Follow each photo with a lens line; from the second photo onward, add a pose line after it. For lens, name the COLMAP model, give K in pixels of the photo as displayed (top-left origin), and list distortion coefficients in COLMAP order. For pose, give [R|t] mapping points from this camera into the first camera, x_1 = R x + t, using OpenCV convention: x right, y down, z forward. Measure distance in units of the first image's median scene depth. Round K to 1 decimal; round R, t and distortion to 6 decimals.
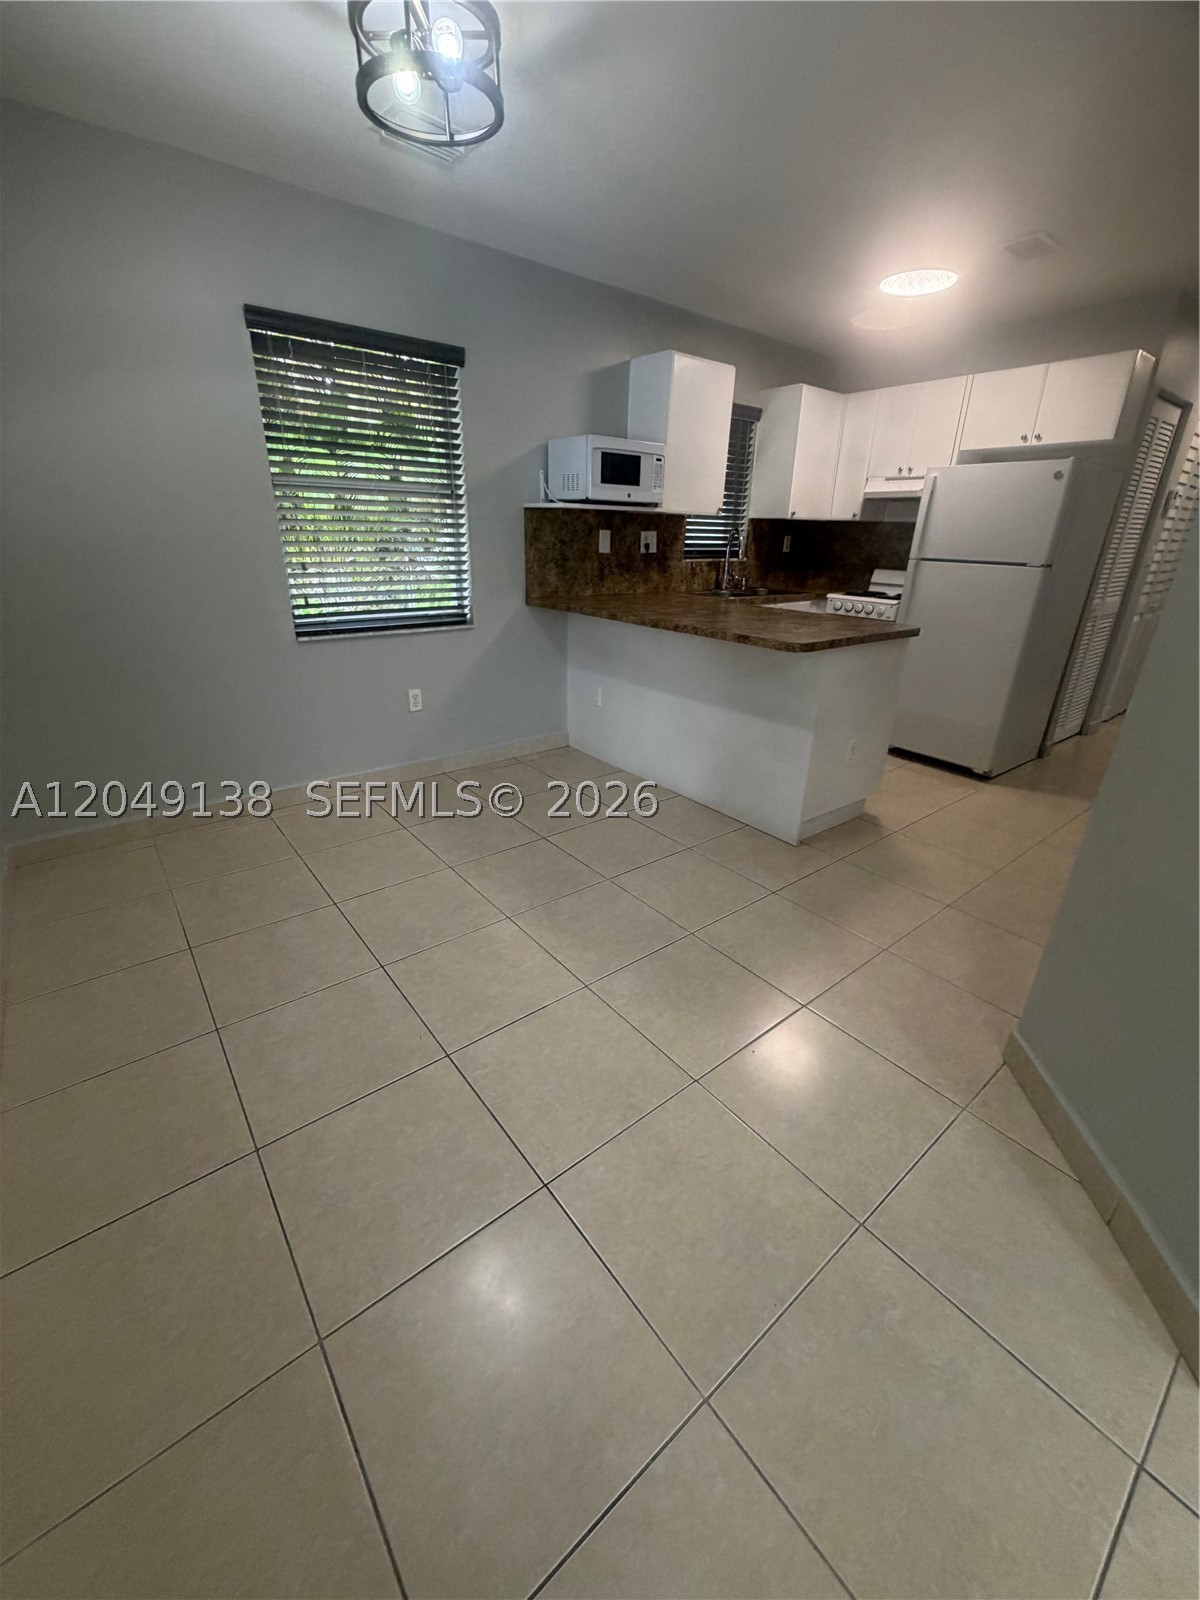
lens RADIAL K [[634.9, 0, 600.0], [0, 634.9, 800.0], [0, 0, 1]] dist [-0.004938, -0.000079]
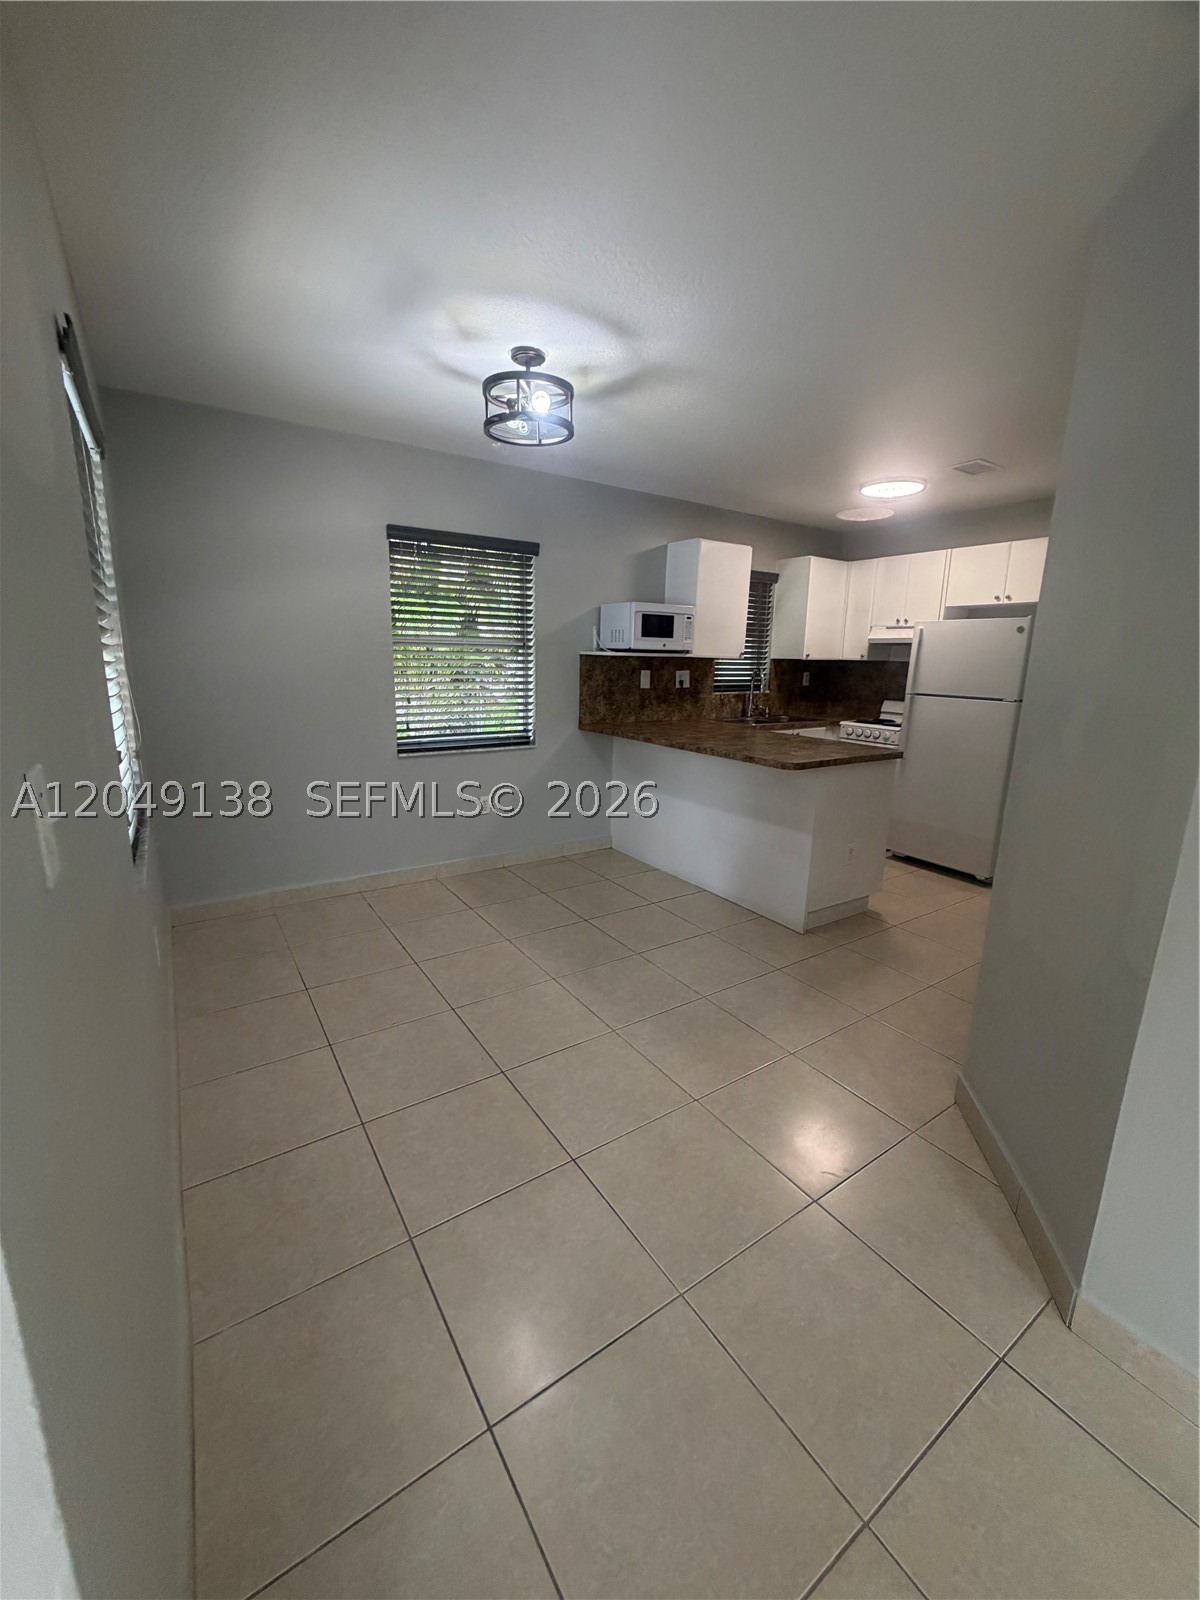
lens RADIAL K [[636.0, 0, 598.3], [0, 636.0, 796.2], [0, 0, 1]] dist [0.000112, 0.000176]
pose [[0.996390, 0.016280, -0.083323, 0.023995], [-0.031319, 0.982705, -0.182510, 0.038695], [0.078911, 0.184460, 0.979667, -0.165203]]
